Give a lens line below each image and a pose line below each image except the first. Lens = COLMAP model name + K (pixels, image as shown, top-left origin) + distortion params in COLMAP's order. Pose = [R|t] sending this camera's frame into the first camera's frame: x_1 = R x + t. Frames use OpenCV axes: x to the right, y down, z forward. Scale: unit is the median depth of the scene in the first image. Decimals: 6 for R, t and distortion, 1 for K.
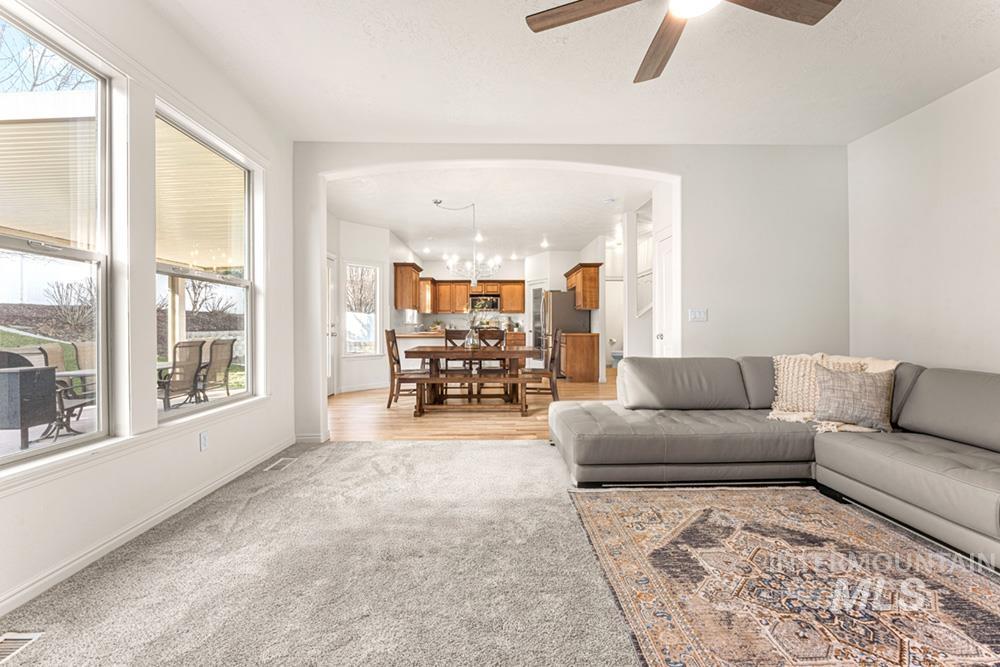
lens RADIAL K [[395.6, 0, 495.9], [0, 395.6, 328.1], [0, 0, 1]] dist [0.001563, 0.000043]
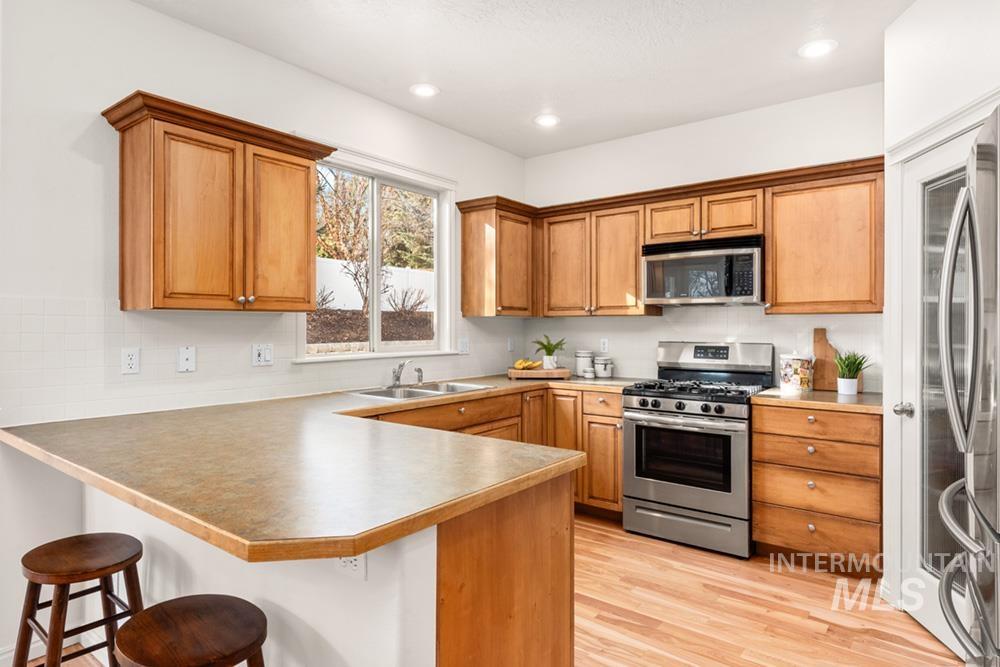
lens RADIAL K [[574.0, 0, 502.6], [0, 574.0, 325.2], [0, 0, 1]] dist [-0.008217, -0.000580]
pose [[0.796818, 0.001533, -0.604218, 0.097292], [-0.004374, 0.999985, -0.003230, -0.030522], [0.604204, 0.005216, 0.796813, 0.659459]]
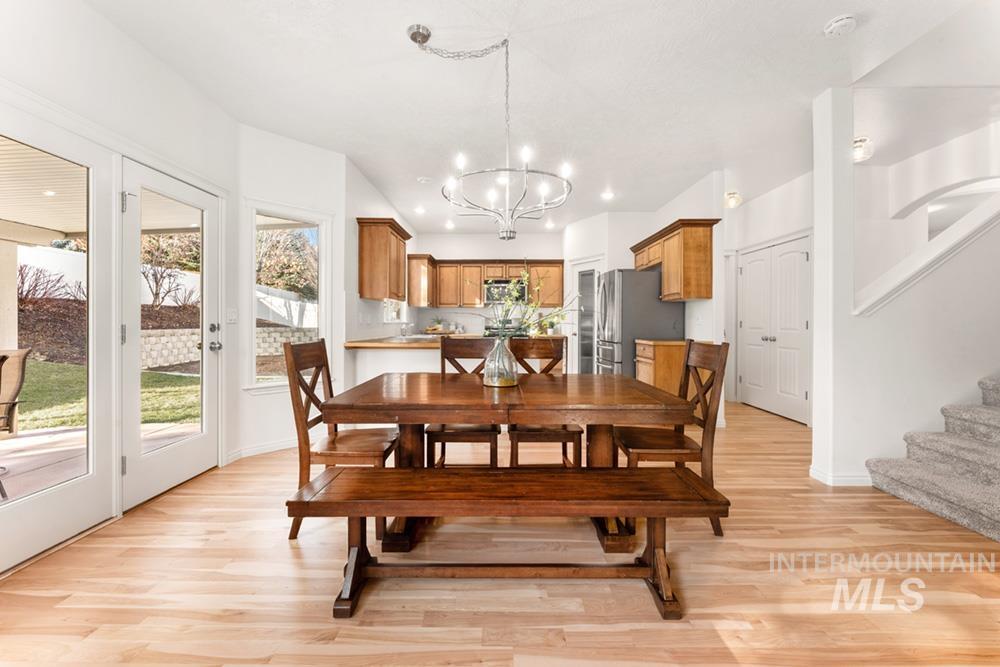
lens RADIAL K [[395.6, 0, 500.8], [0, 395.6, 327.4], [0, 0, 1]] dist [0.001563, 0.000043]
pose [[0.999951, 0.004175, -0.008978, -0.031886], [-0.004110, 0.999966, 0.007217, -0.007814], [0.009008, -0.007180, 0.999934, 0.320674]]
